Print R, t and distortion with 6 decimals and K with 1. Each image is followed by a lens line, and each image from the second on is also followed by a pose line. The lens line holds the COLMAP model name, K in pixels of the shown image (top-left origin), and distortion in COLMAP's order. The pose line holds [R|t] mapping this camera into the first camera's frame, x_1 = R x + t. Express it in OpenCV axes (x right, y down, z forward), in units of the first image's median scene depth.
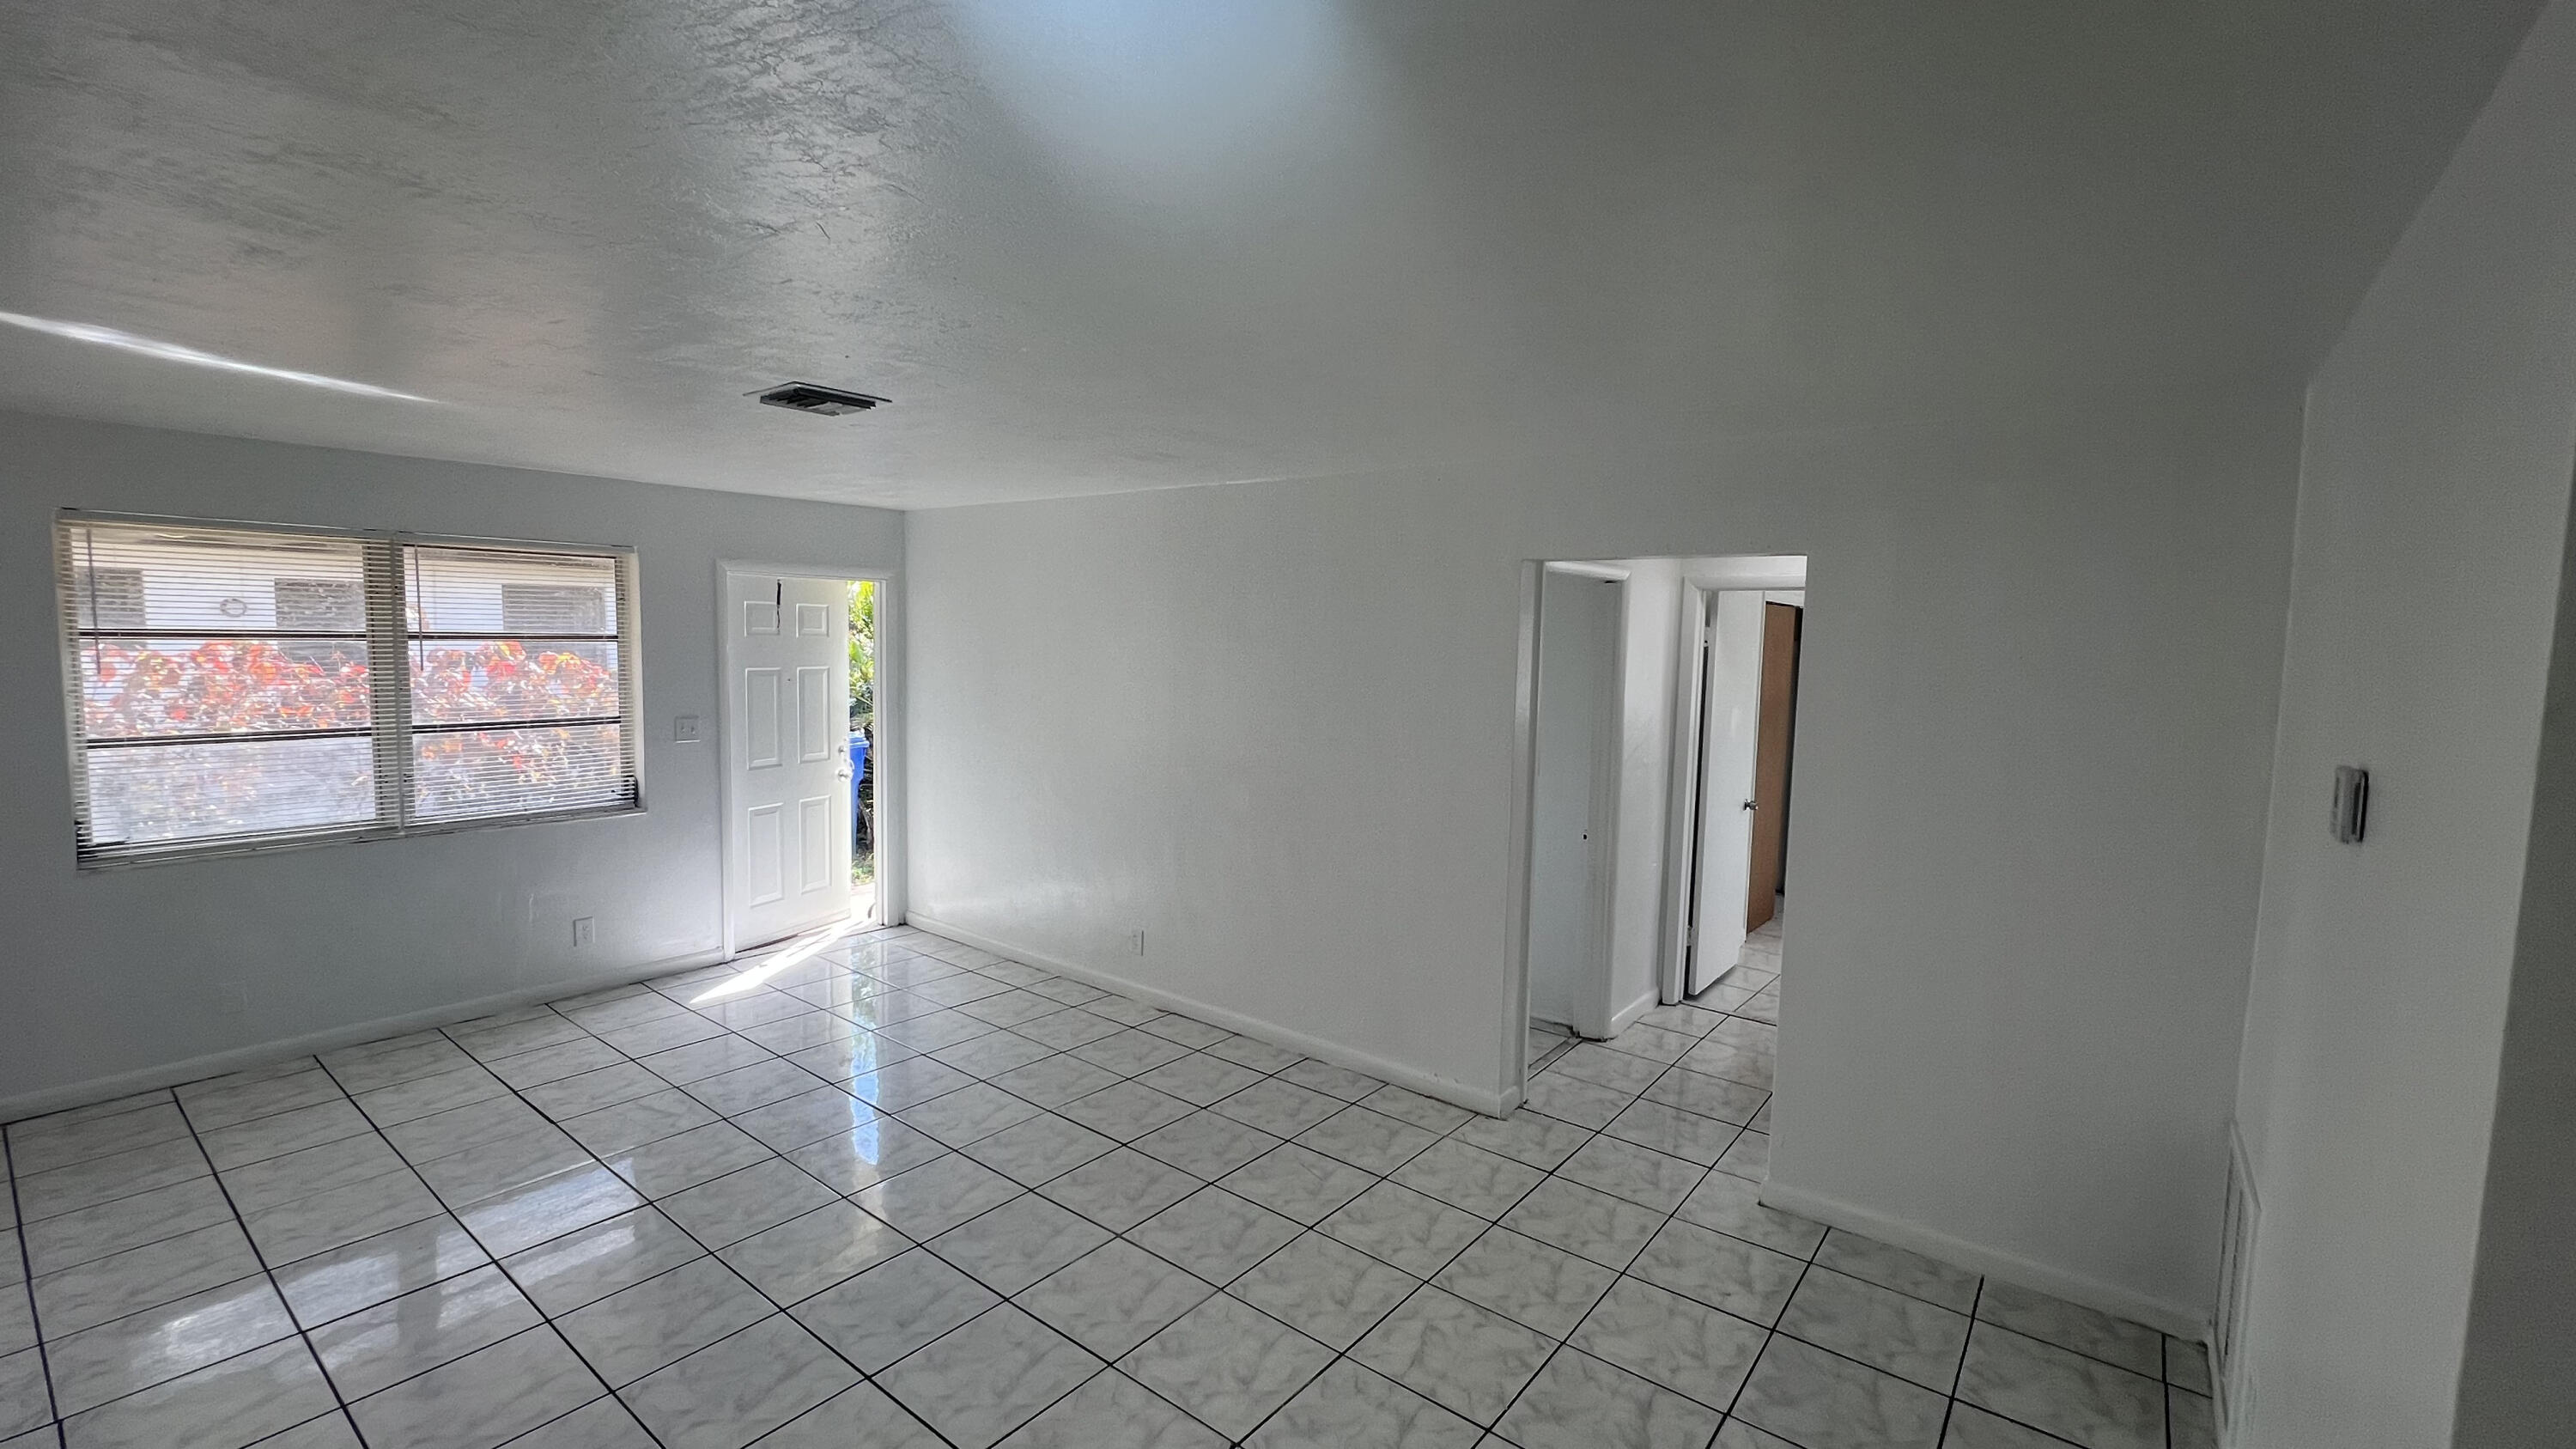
lens RADIAL K [[1098.6, 0, 1282.2], [0, 1098.6, 725.8], [0, 0, 1]] dist [-0.004186, 0.001922]
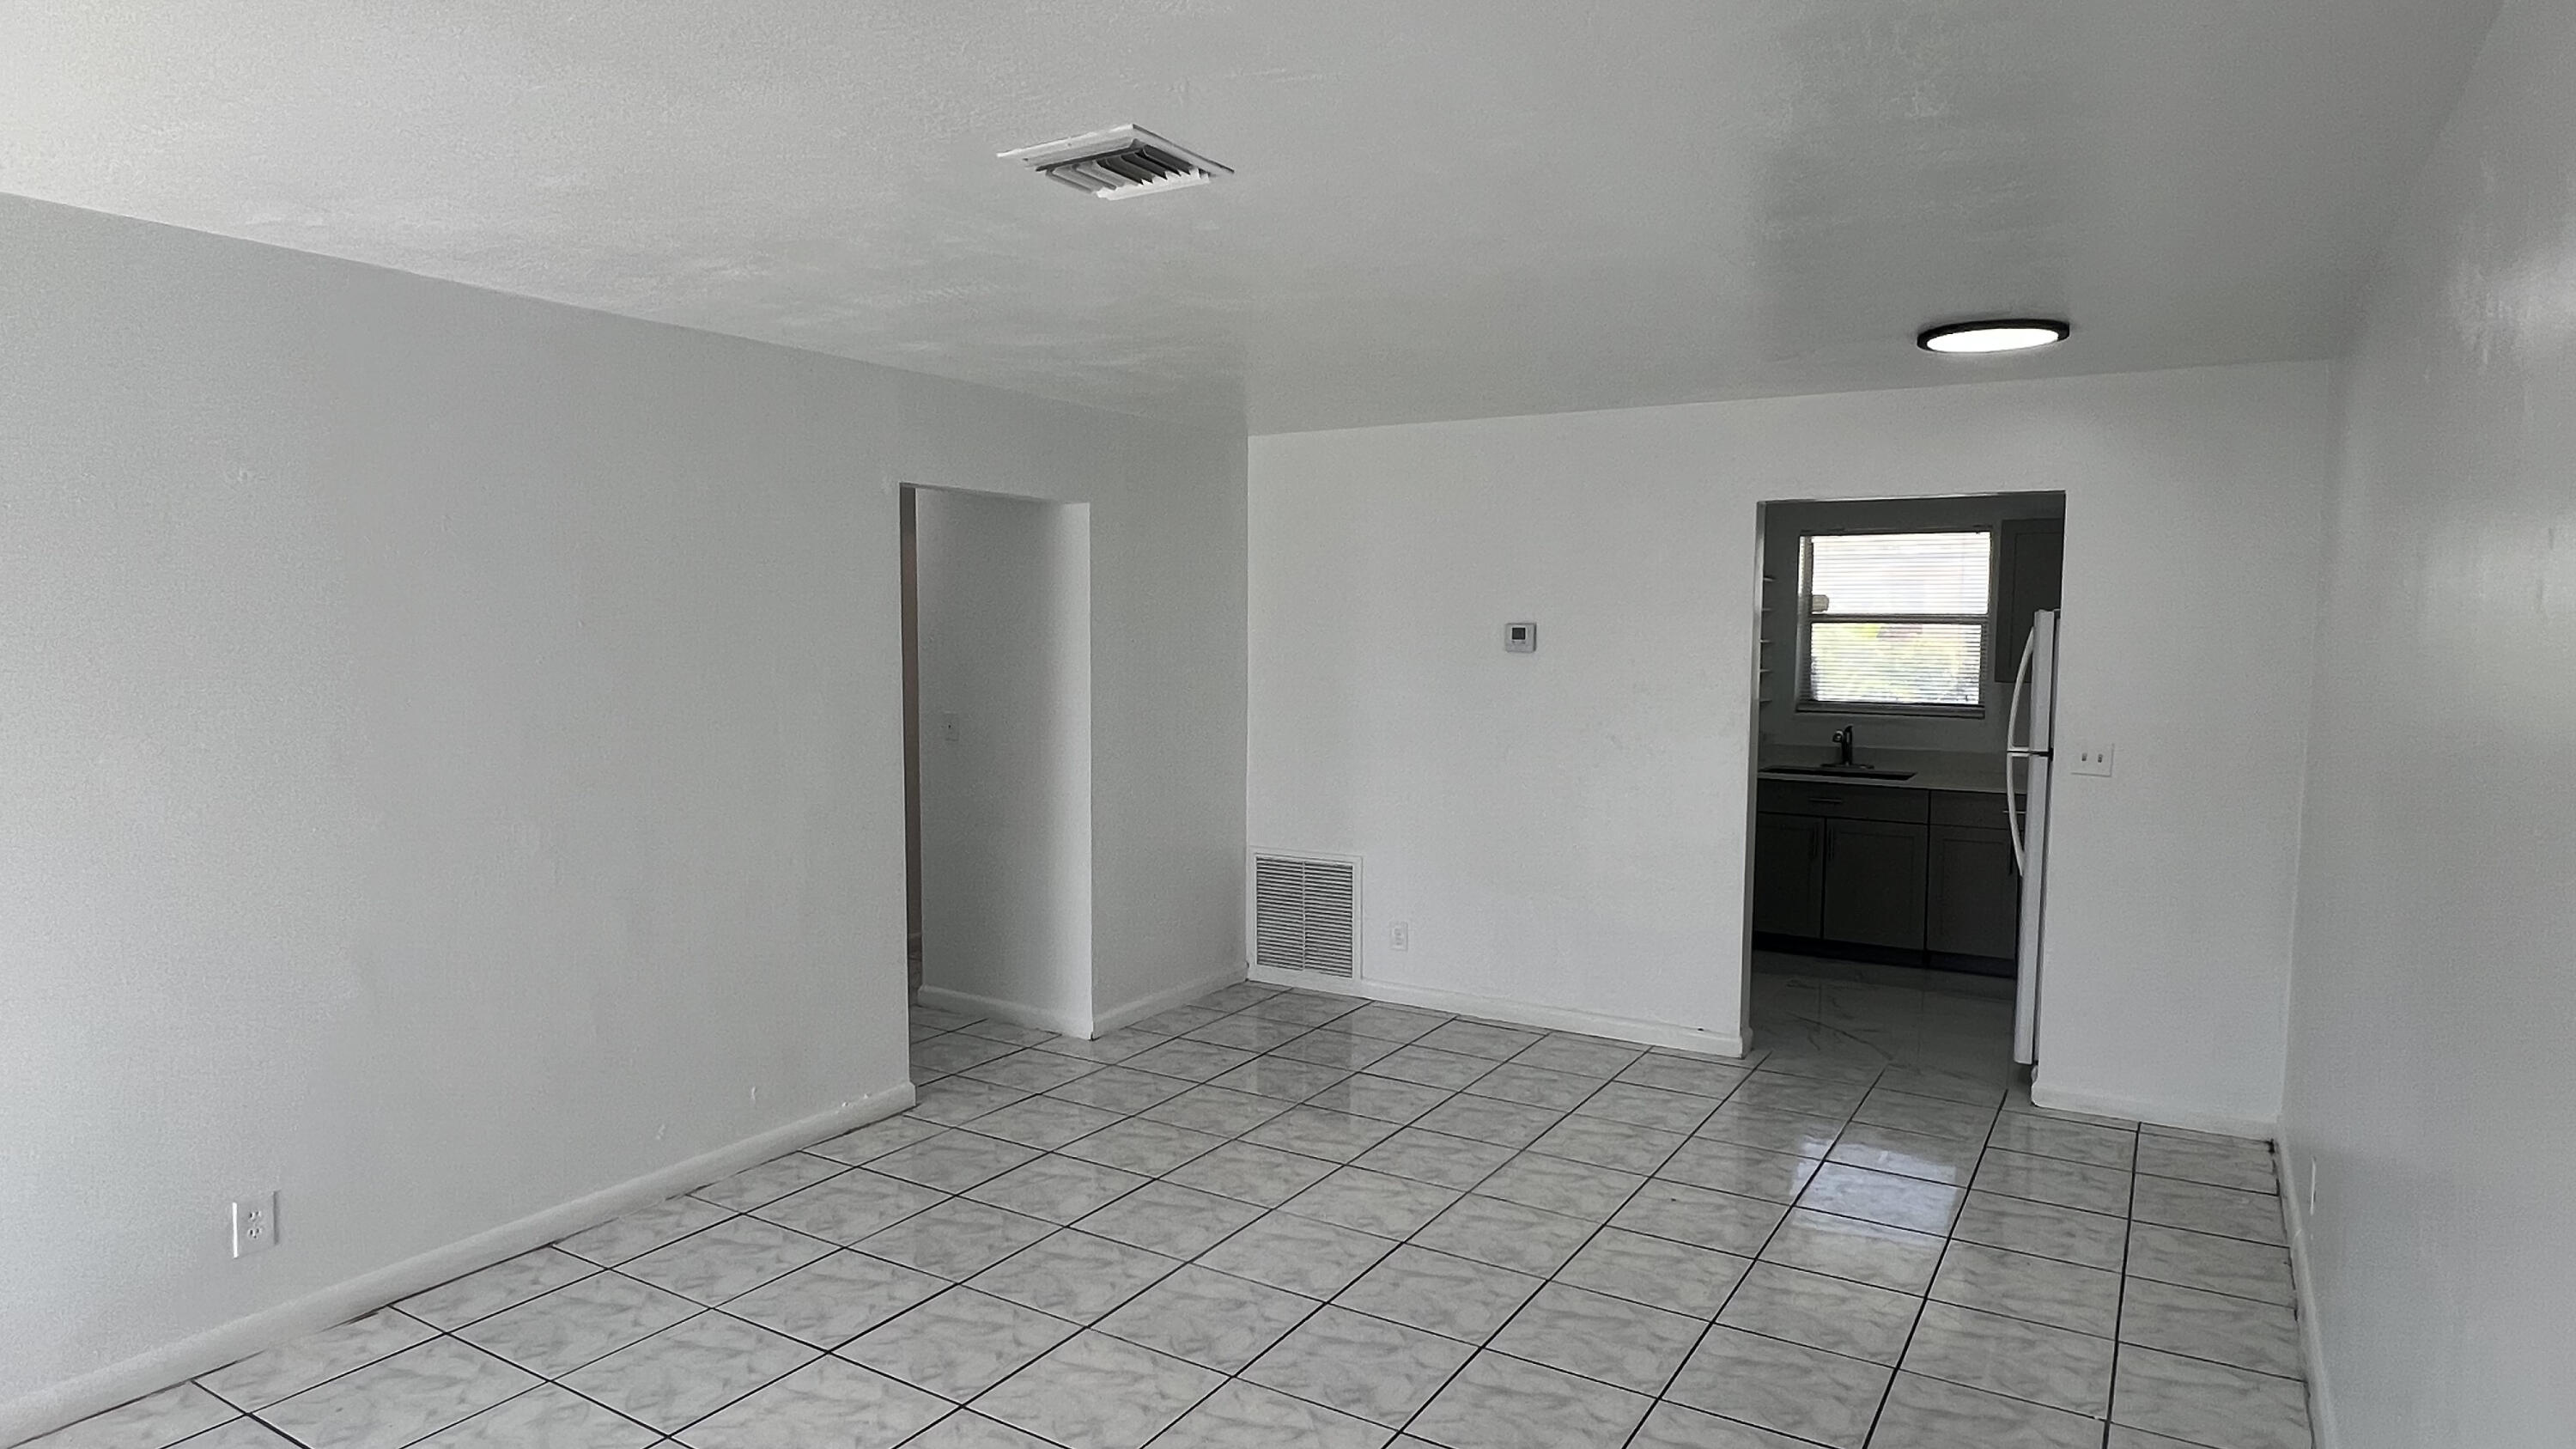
lens RADIAL K [[1474.8, 0, 1291.8], [0, 1474.8, 715.6], [0, 0, 1]] dist [-0.013715, 0.002147]
pose [[-0.127116, -0.089659, 0.987827, -0.936984], [0.074185, 0.992257, 0.099608, -0.052568], [-0.989110, 0.085944, -0.119481, 0.758091]]
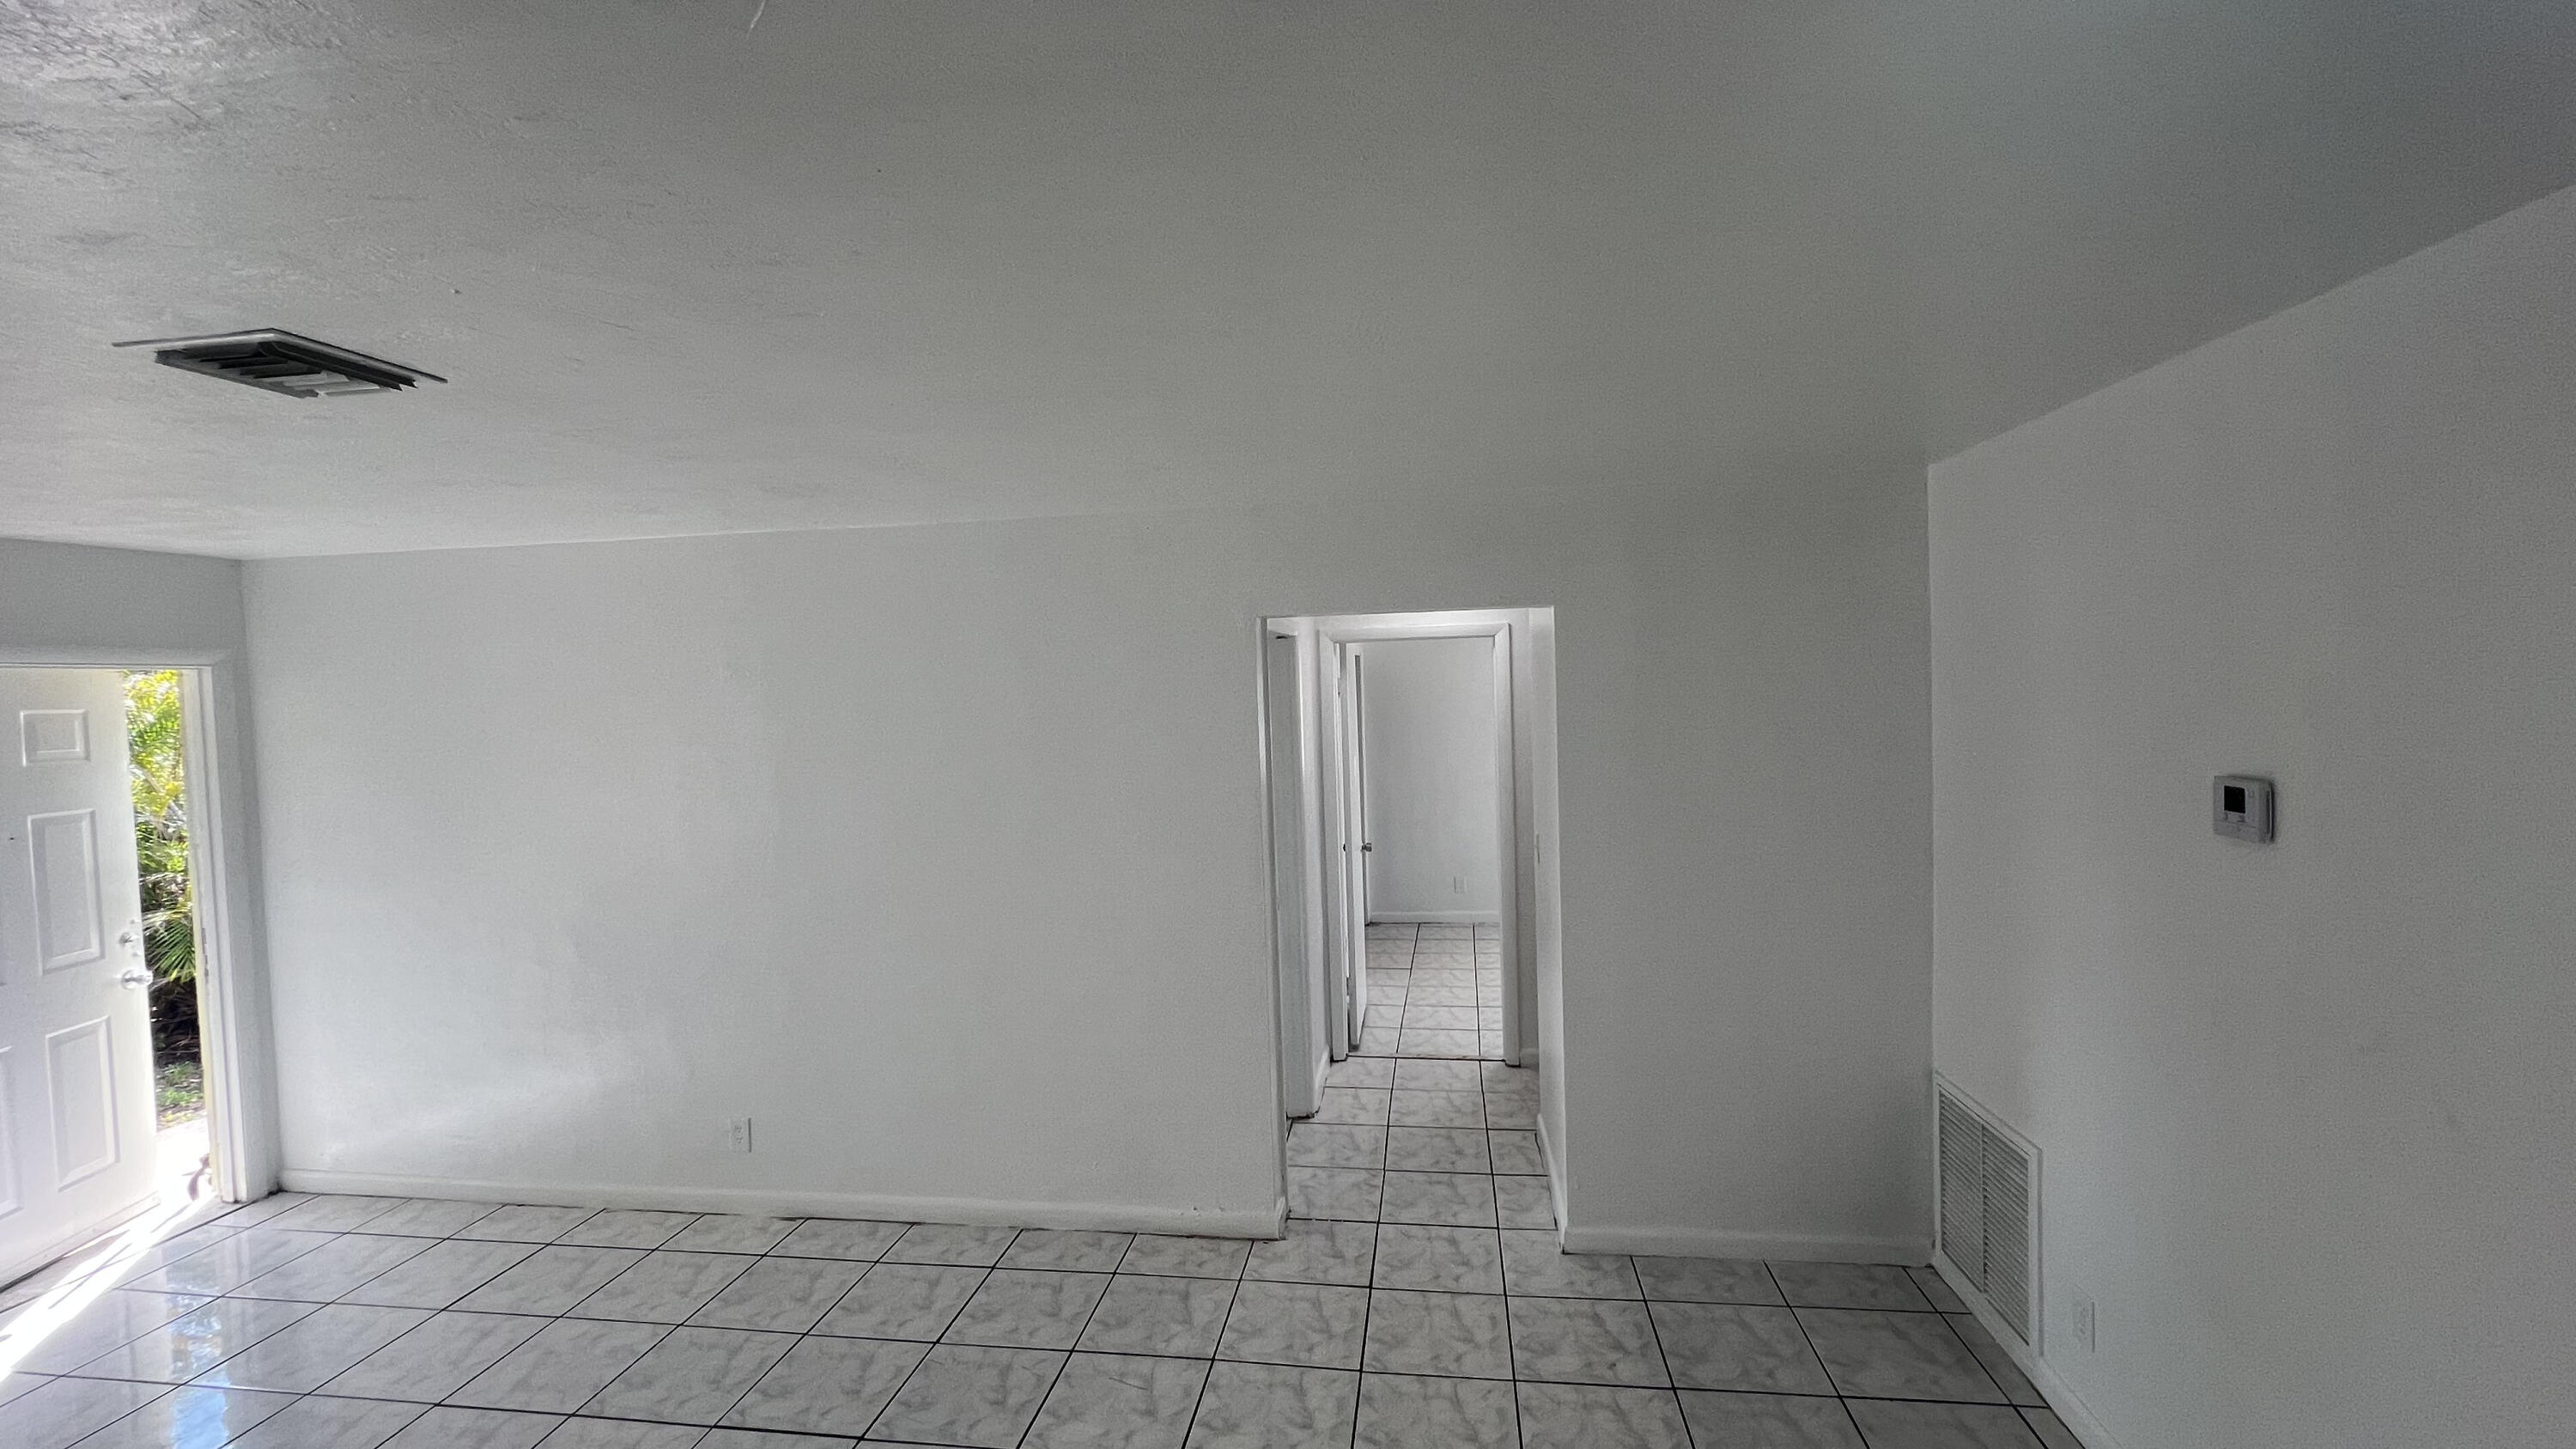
lens RADIAL K [[1098.6, 0, 1286.9], [0, 1098.6, 729.4], [0, 0, 1]] dist [-0.004186, 0.001922]
pose [[0.862630, -0.071326, 0.500781, -0.200078], [0.093322, 0.995455, -0.018972, -0.034749], [-0.497152, 0.063099, 0.865366, 0.185063]]
